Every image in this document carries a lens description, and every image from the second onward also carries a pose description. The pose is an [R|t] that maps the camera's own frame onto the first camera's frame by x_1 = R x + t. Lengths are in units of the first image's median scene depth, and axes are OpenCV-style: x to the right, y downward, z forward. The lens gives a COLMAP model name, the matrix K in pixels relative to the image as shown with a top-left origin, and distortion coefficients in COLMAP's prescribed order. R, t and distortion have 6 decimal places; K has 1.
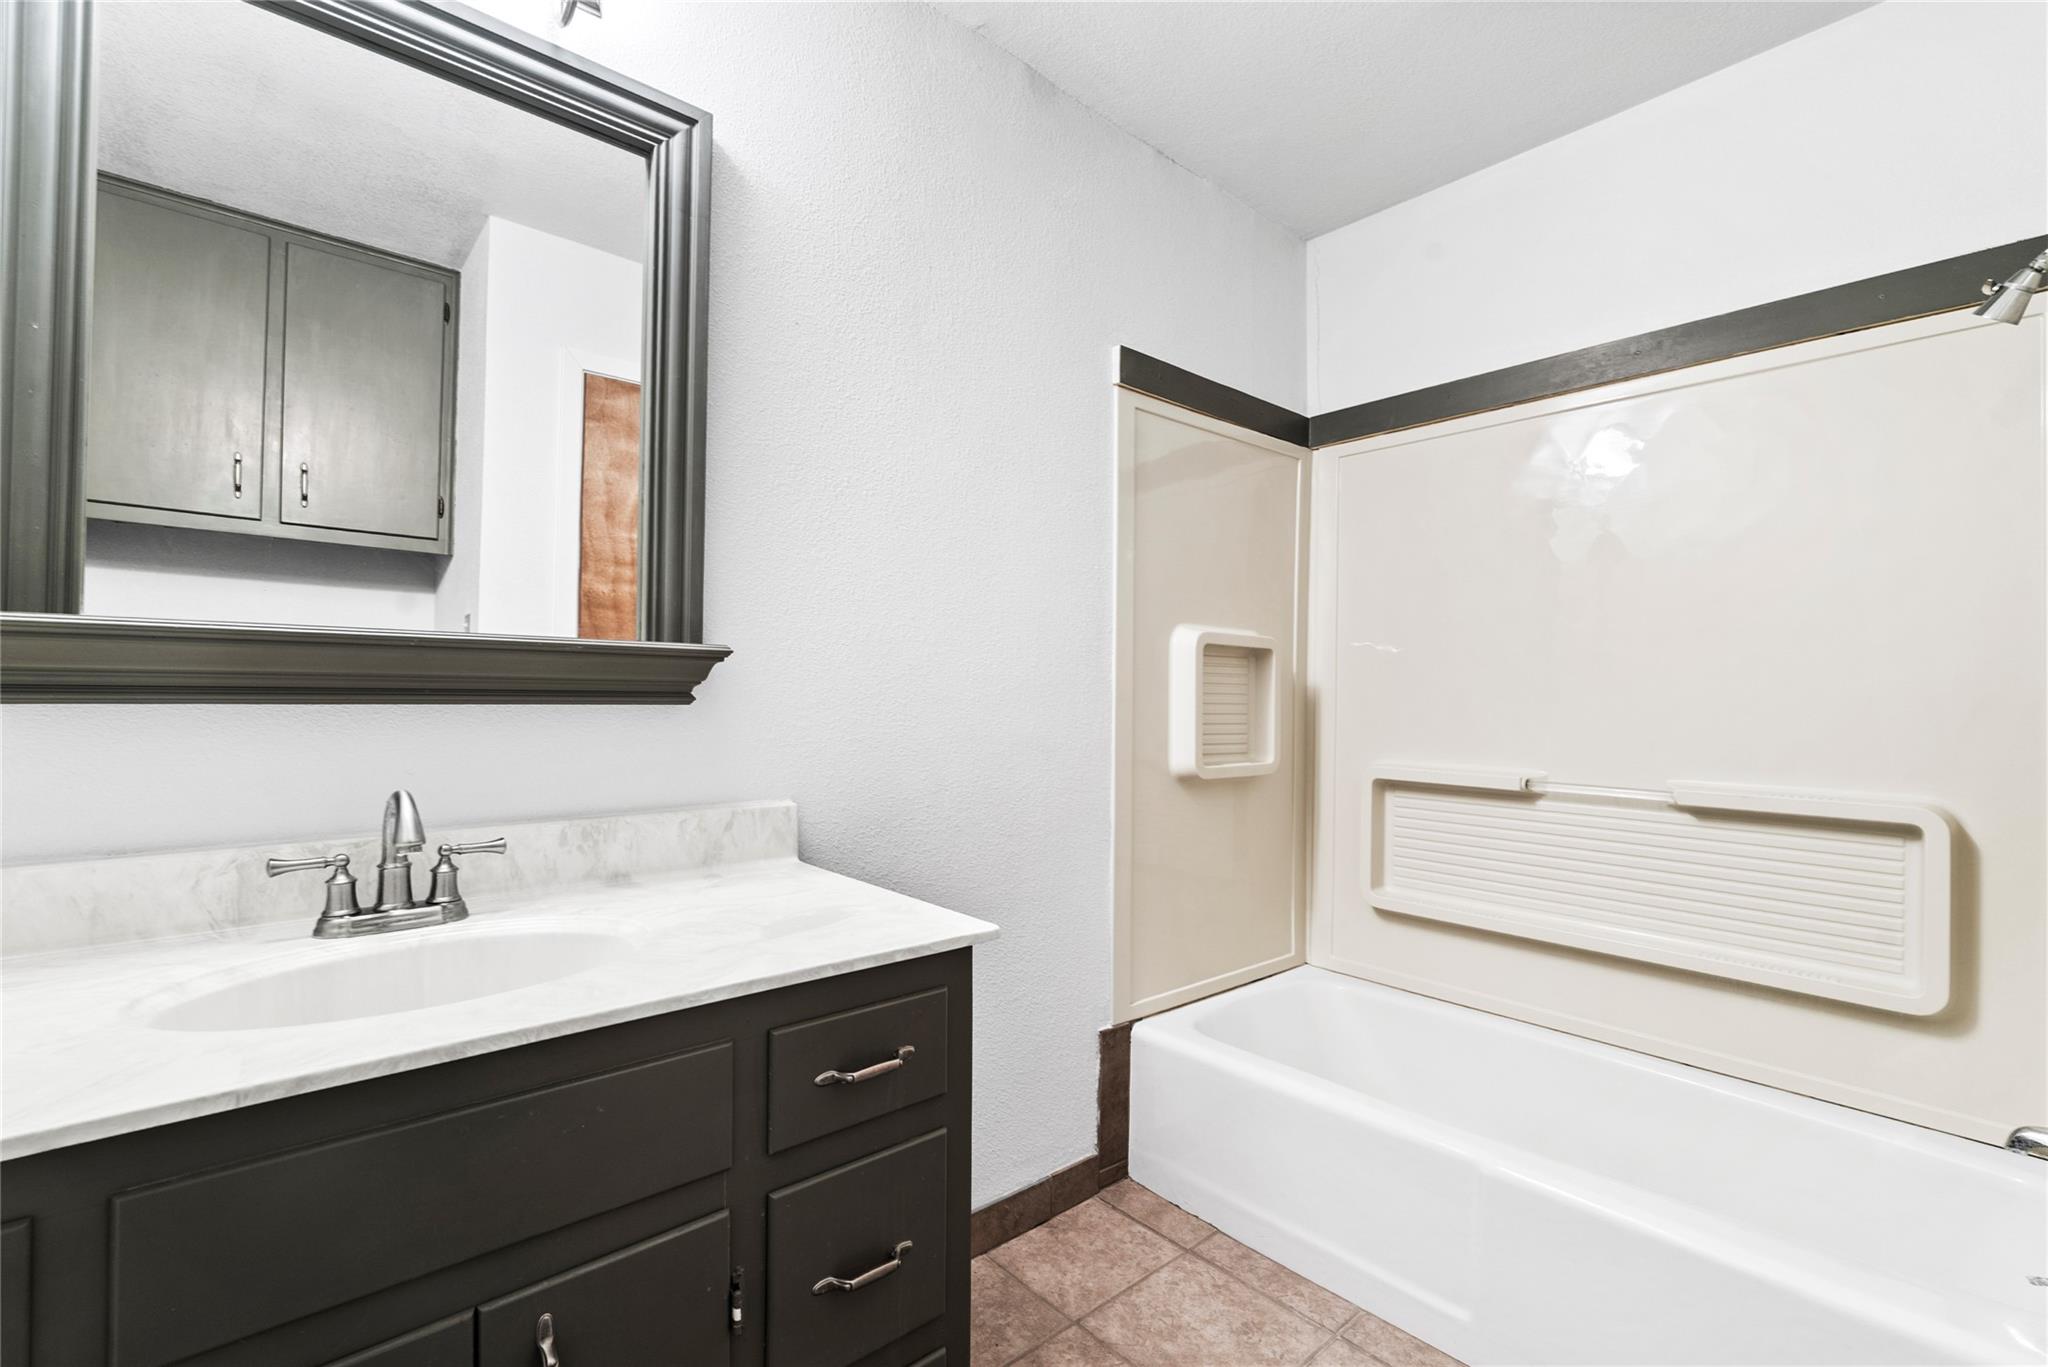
lens RADIAL K [[924.1, 0, 1022.1], [0, 924.1, 685.6], [0, 0, 1]] dist [-0.000702, 0.000852]
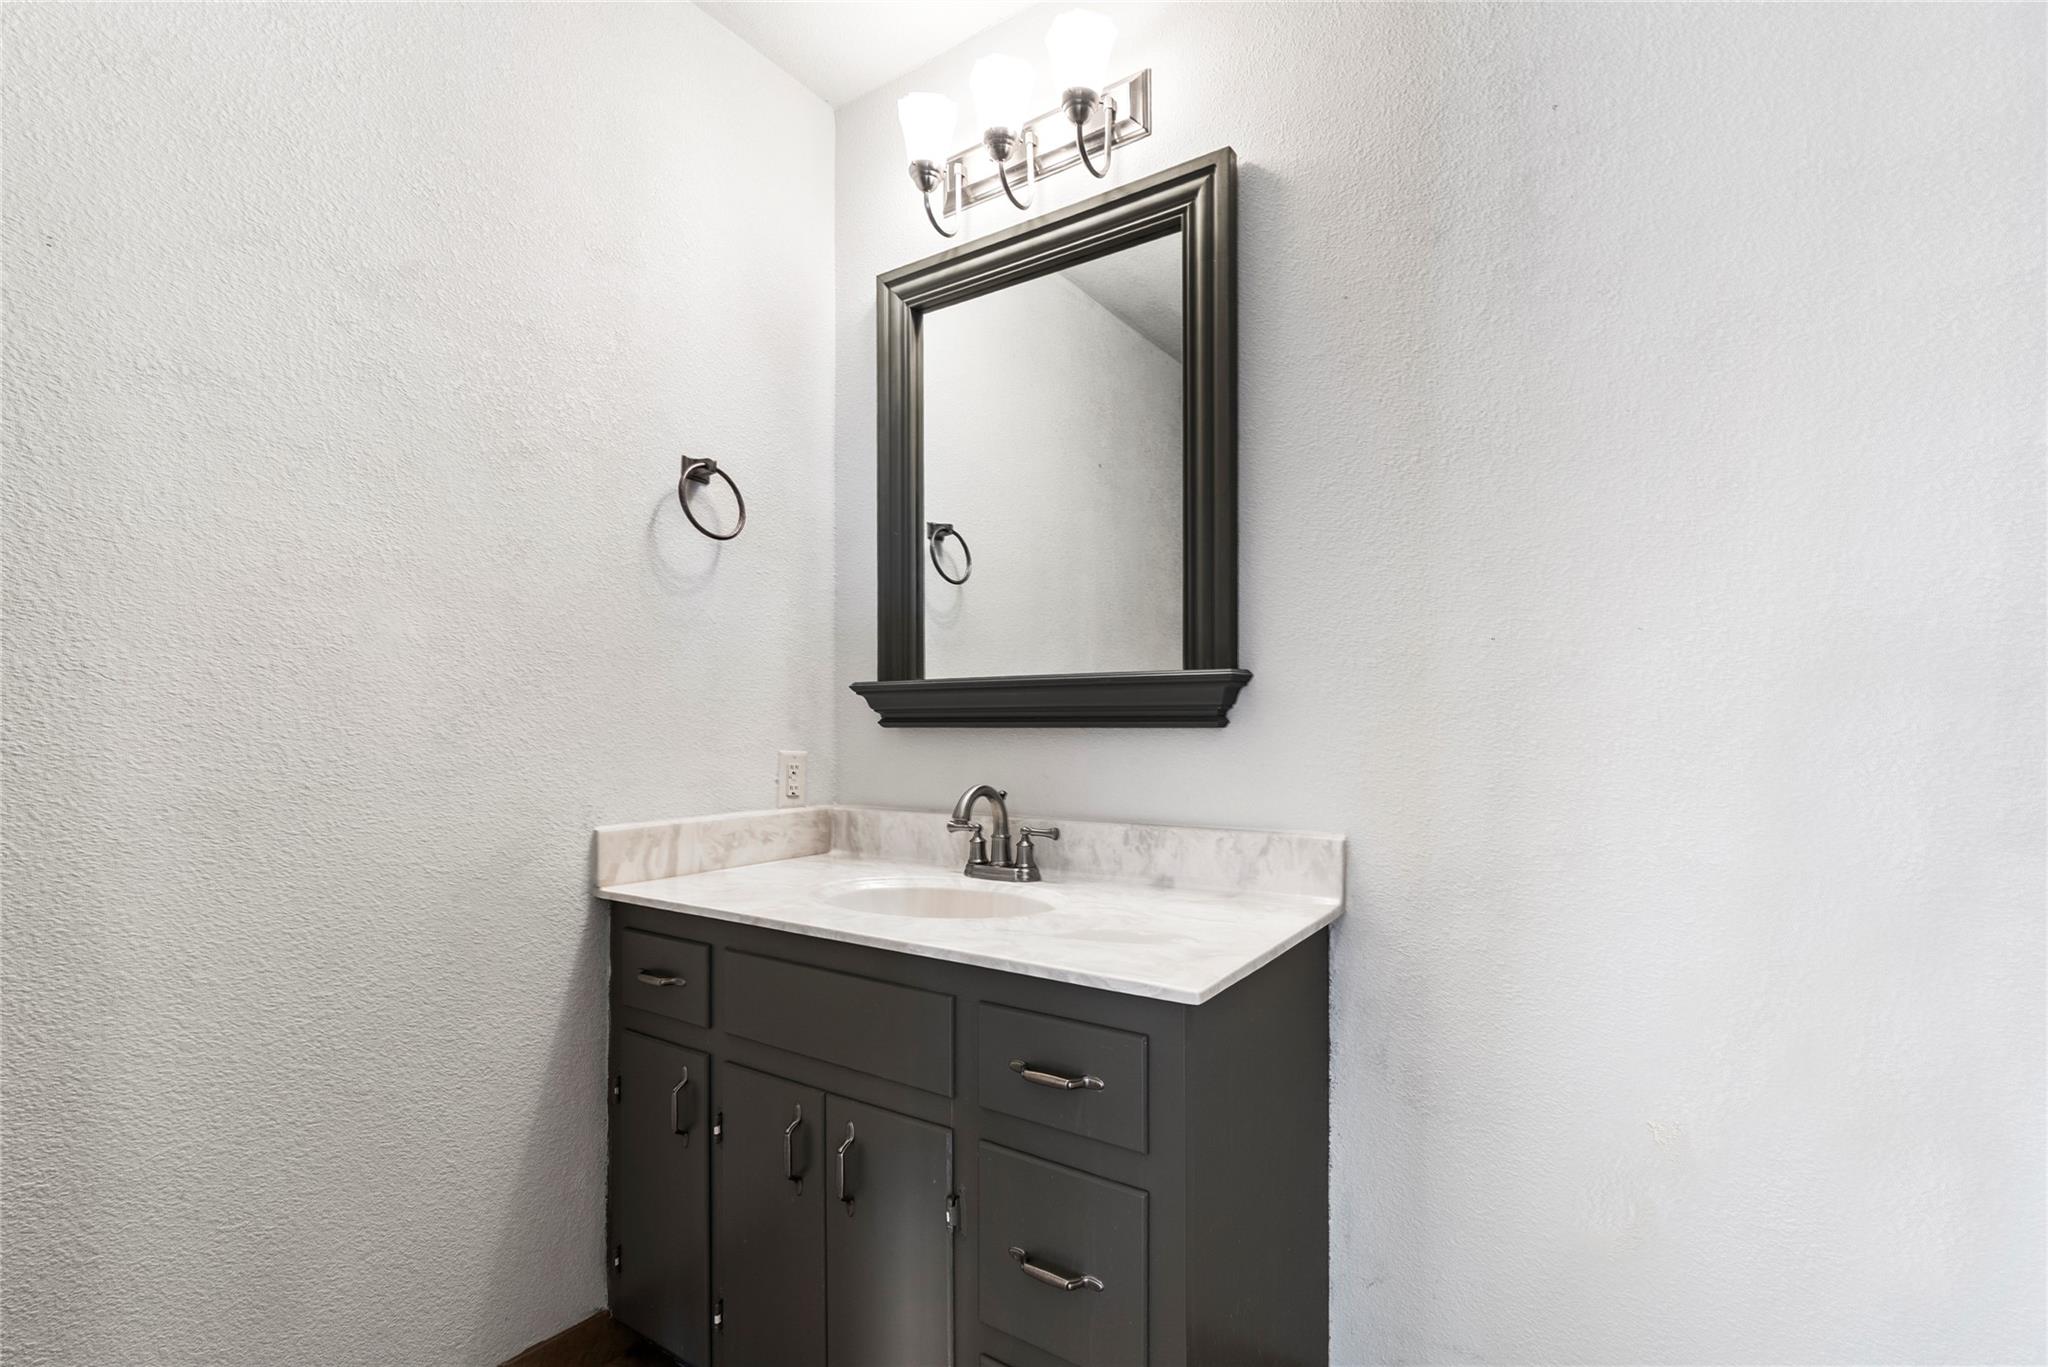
lens RADIAL K [[924.1, 0, 985.3], [0, 924.1, 726.0], [0, 0, 1]] dist [-0.000702, 0.000852]
pose [[0.227035, -0.008139, -0.973853, 0.628517], [0.013988, 0.999889, -0.005095, 0.021377], [0.973786, -0.012465, 0.227124, 0.535620]]
